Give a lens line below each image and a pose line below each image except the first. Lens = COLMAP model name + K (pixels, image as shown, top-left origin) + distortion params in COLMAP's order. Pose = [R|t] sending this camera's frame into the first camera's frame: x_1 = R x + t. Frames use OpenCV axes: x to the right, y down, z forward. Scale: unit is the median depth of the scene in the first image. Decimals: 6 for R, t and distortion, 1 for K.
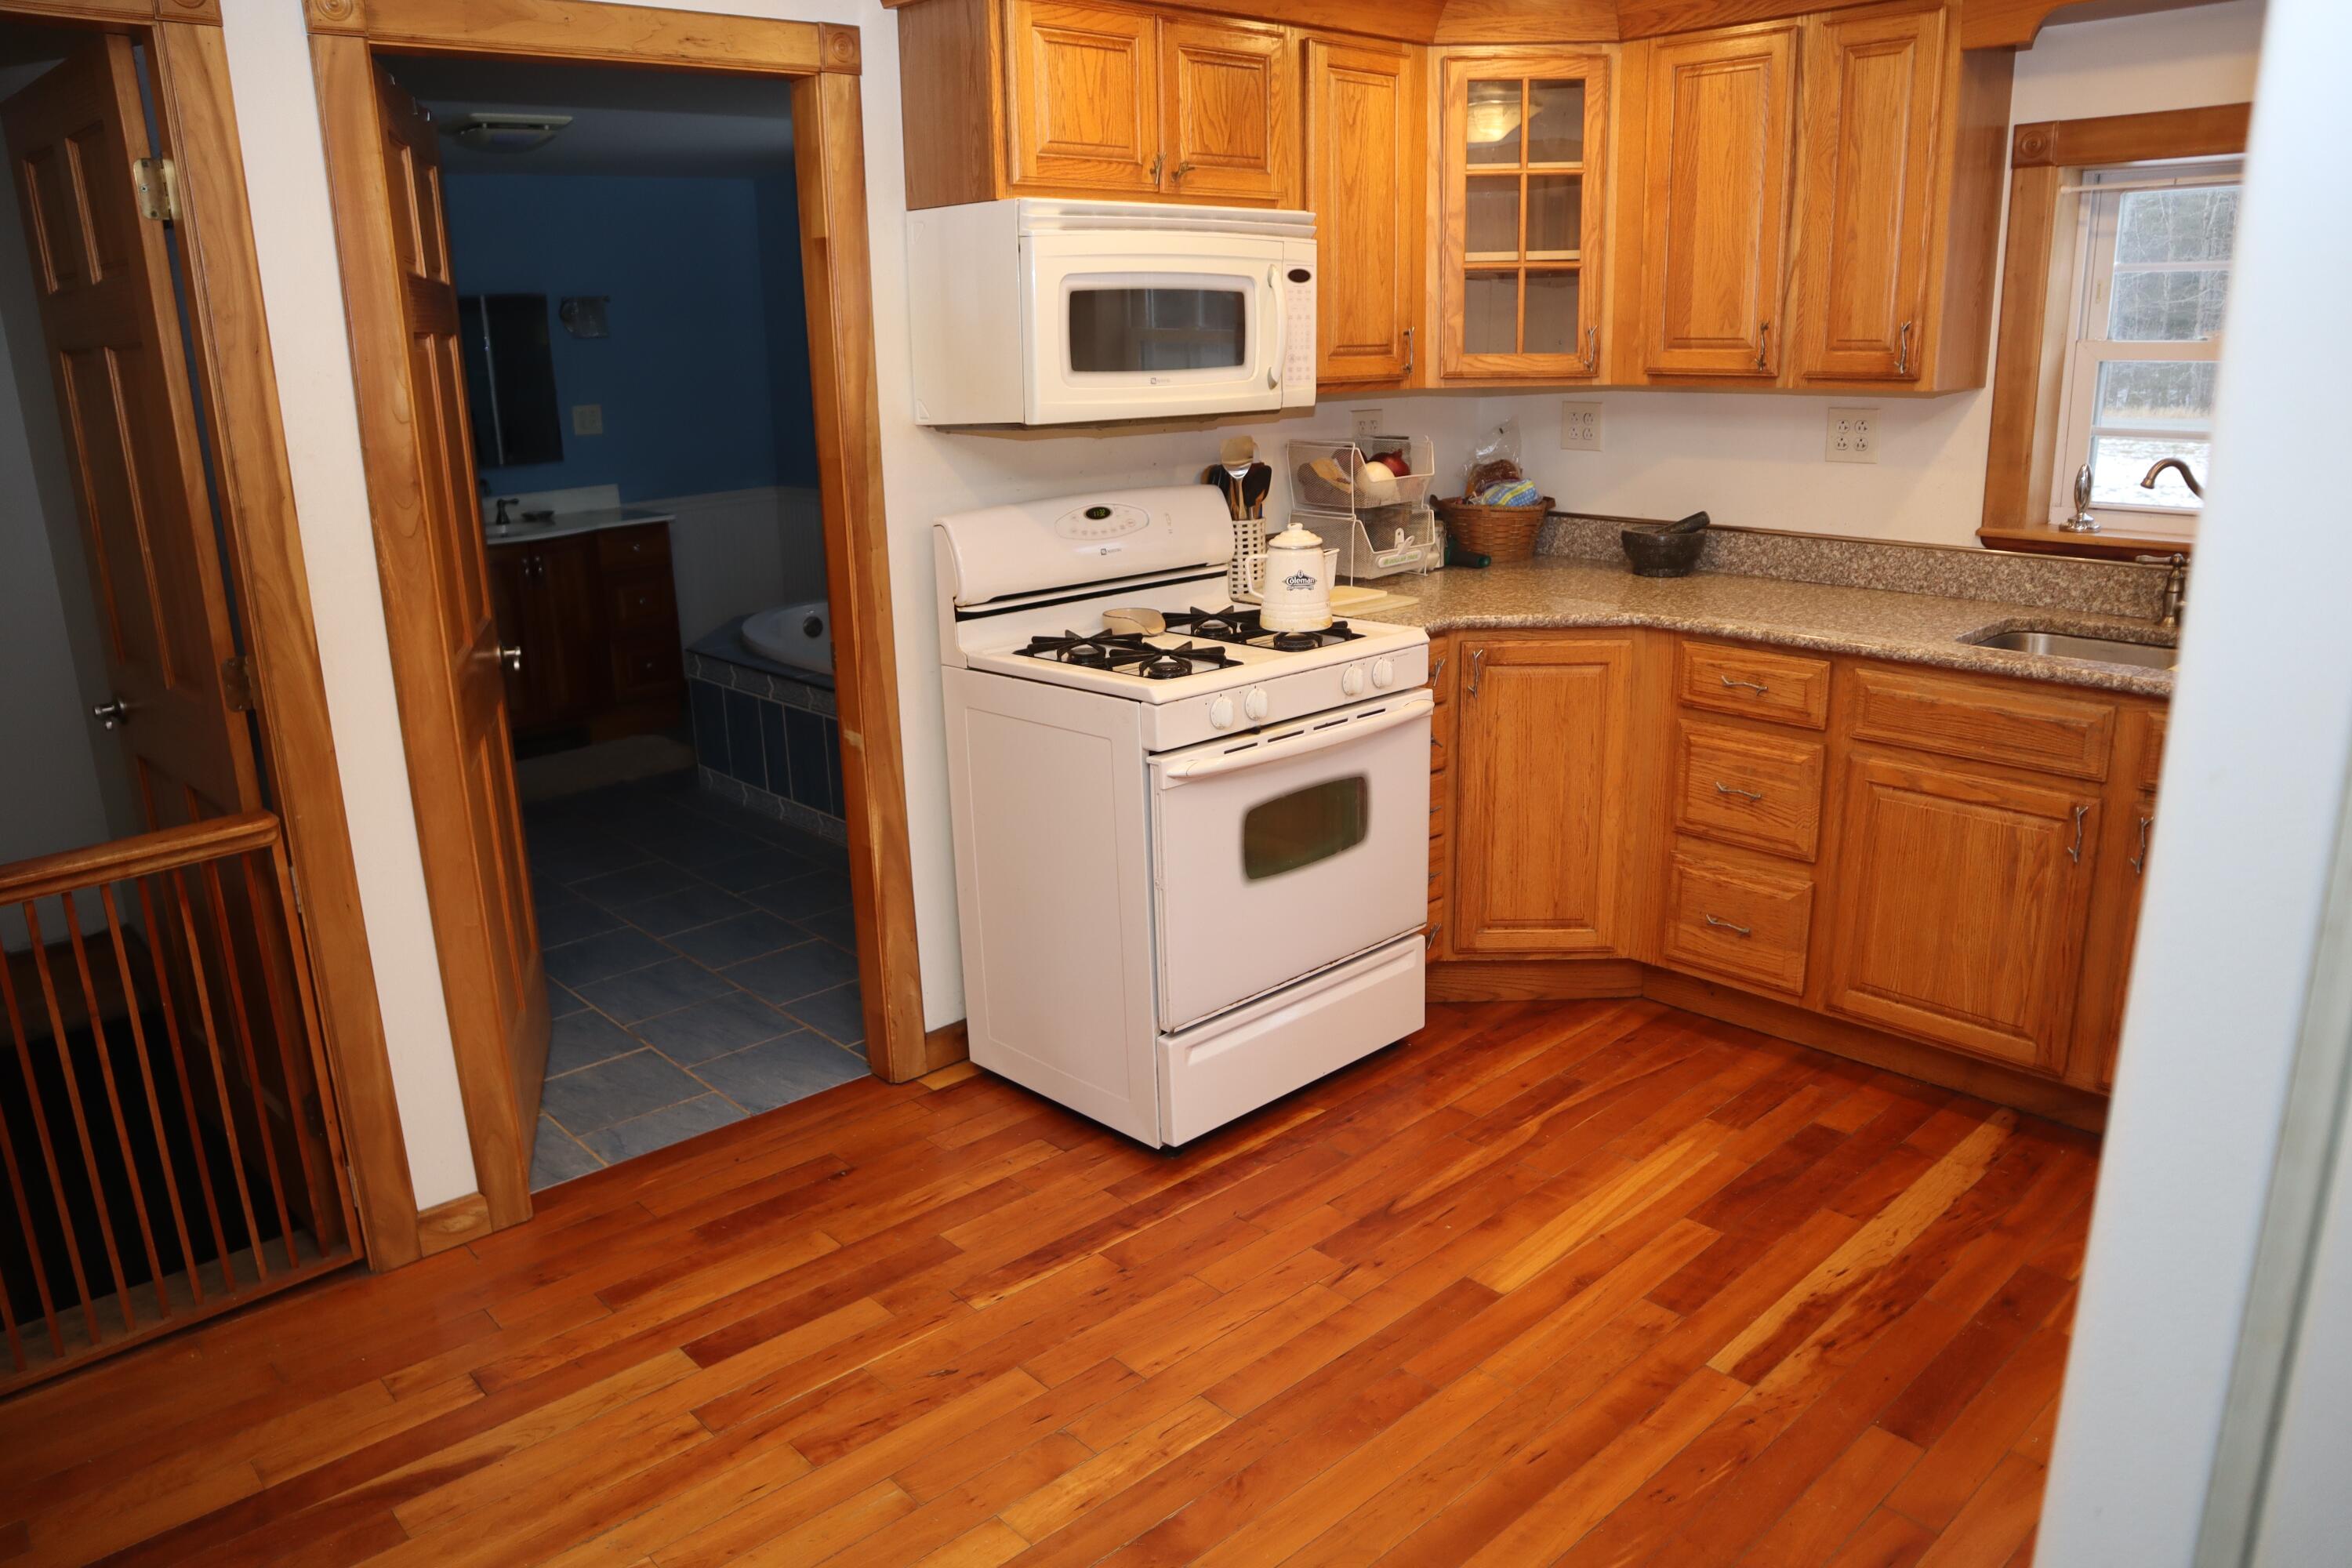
lens RADIAL K [[1631.1, 0, 1176.0], [0, 1631.1, 784.0], [0, 0, 1]] dist [-0.104864, -0.000904]
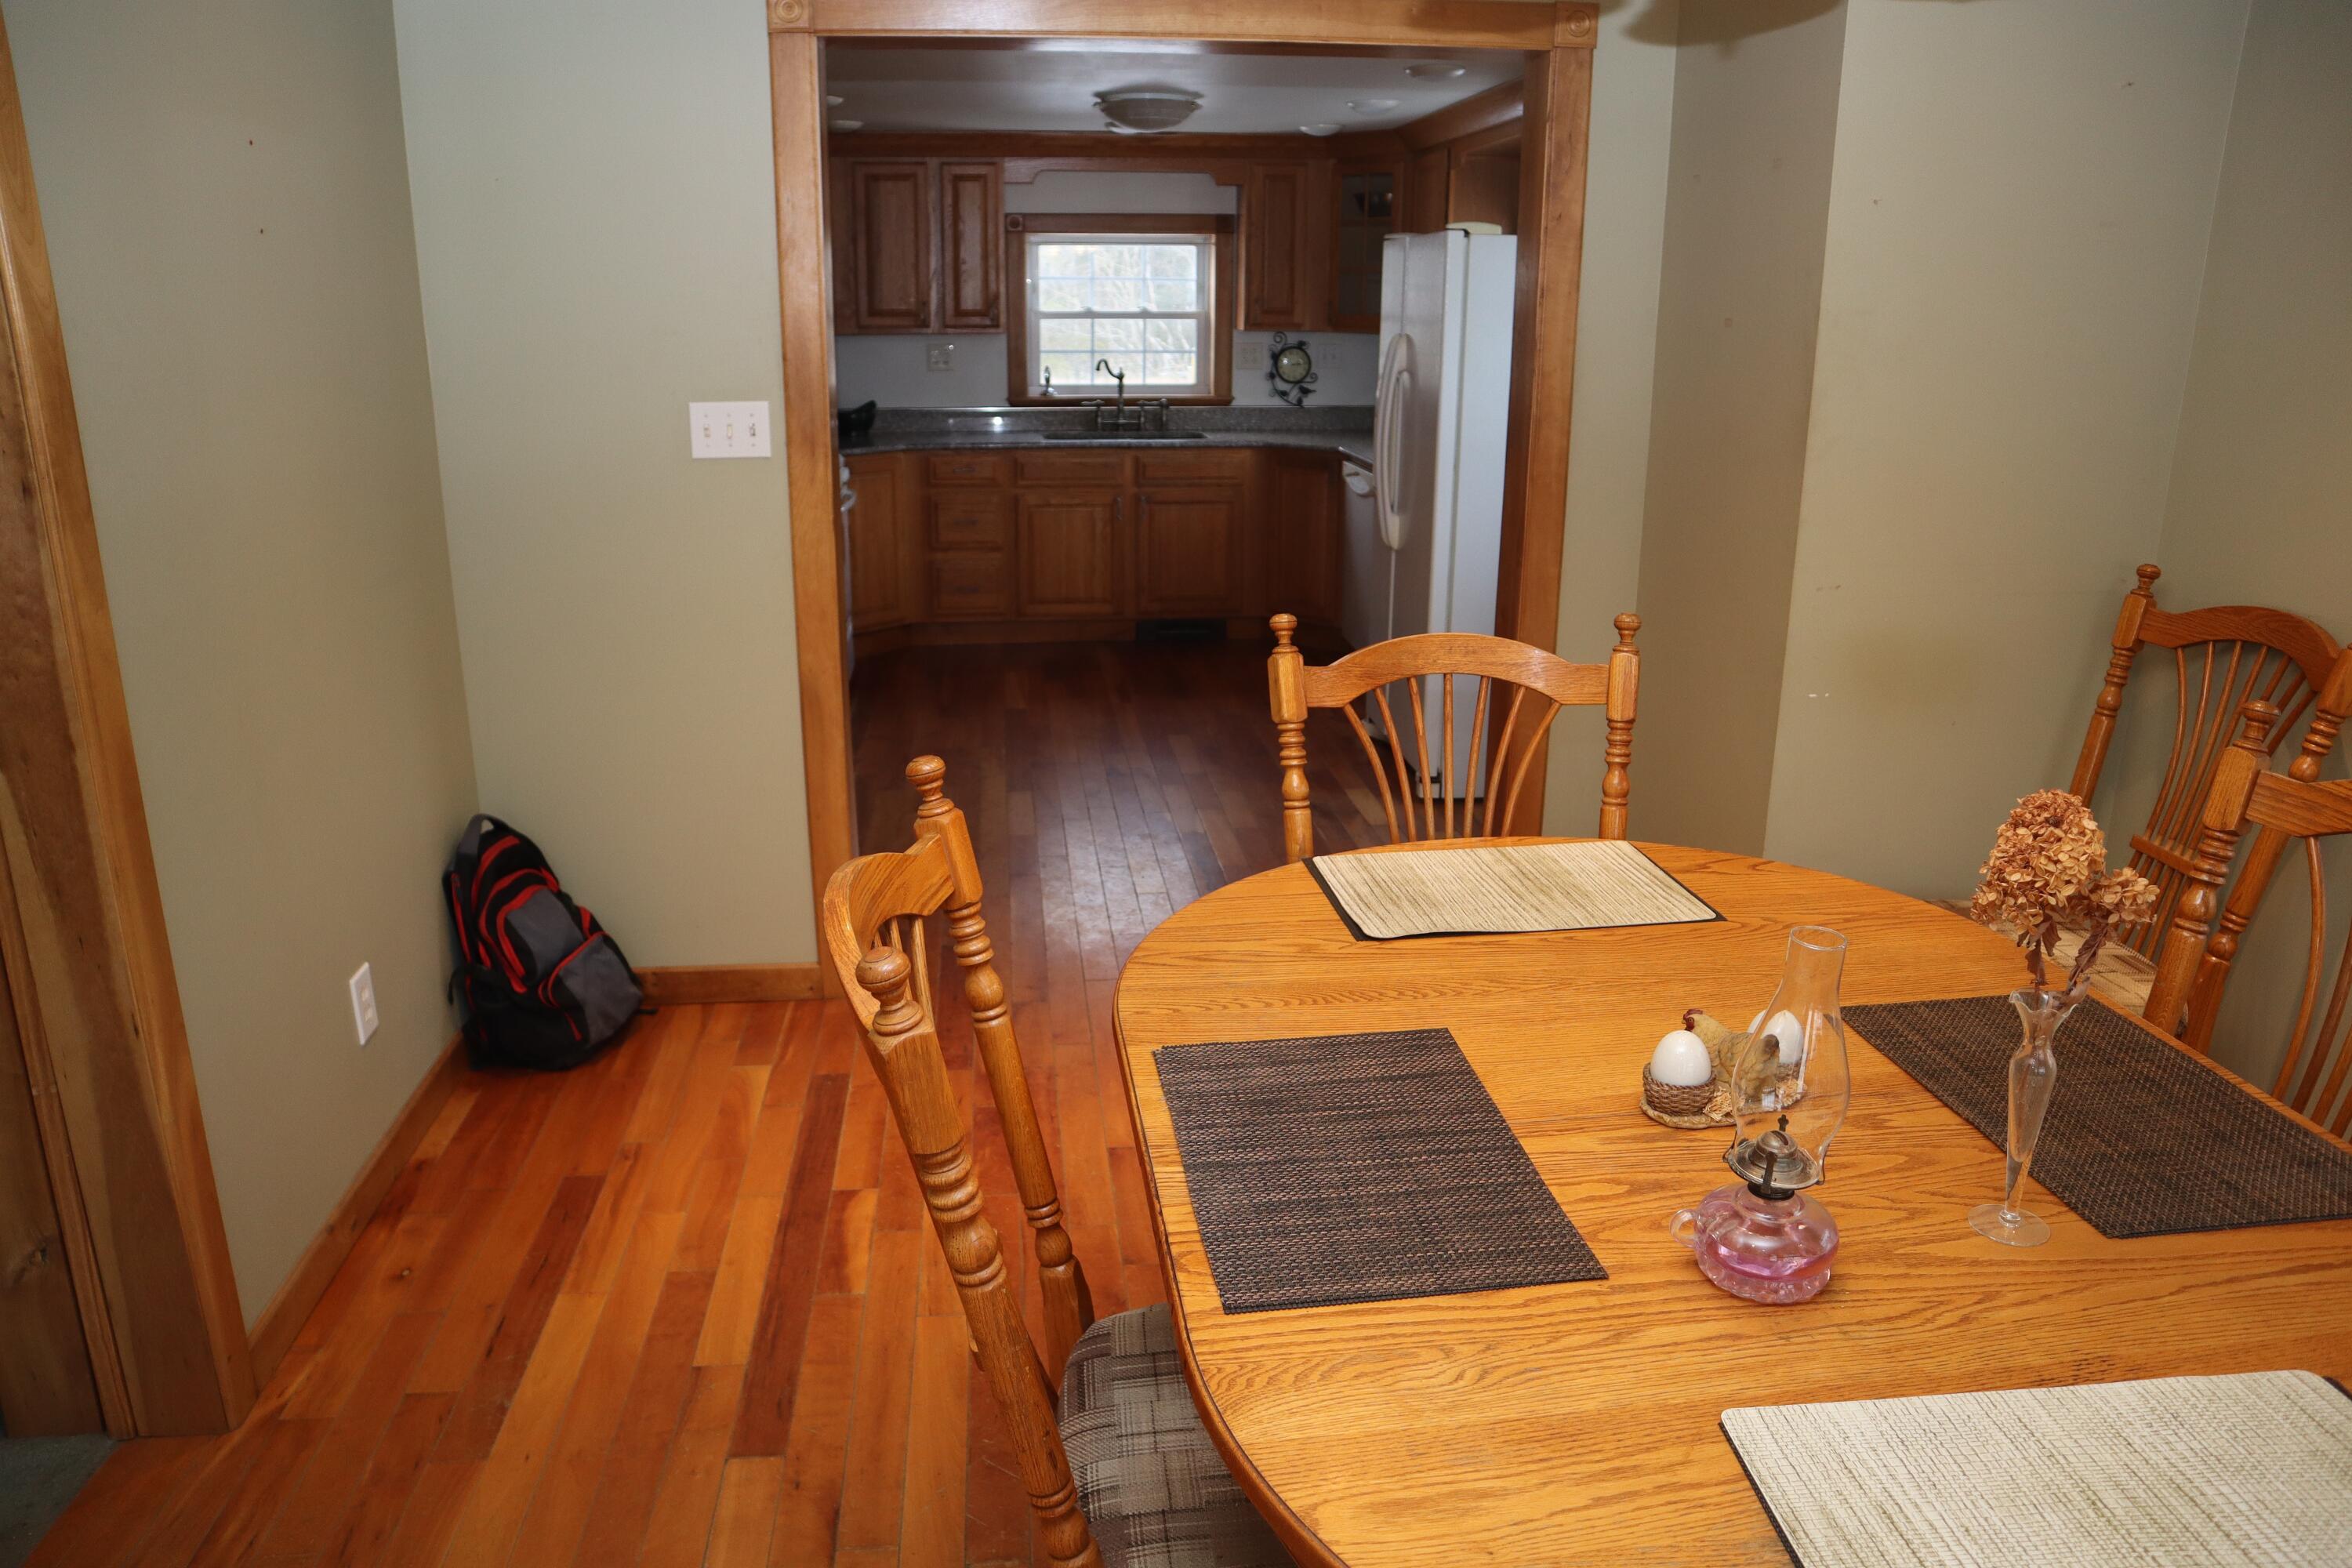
lens RADIAL K [[1631.1, 0, 1176.0], [0, 1631.1, 784.0], [0, 0, 1]] dist [-0.104864, -0.000904]
pose [[0.593022, -0.188009, 0.782929, -1.238053], [0.196286, 0.976778, 0.085884, 0.215147], [-0.780895, 0.102747, 0.616154, -0.509042]]
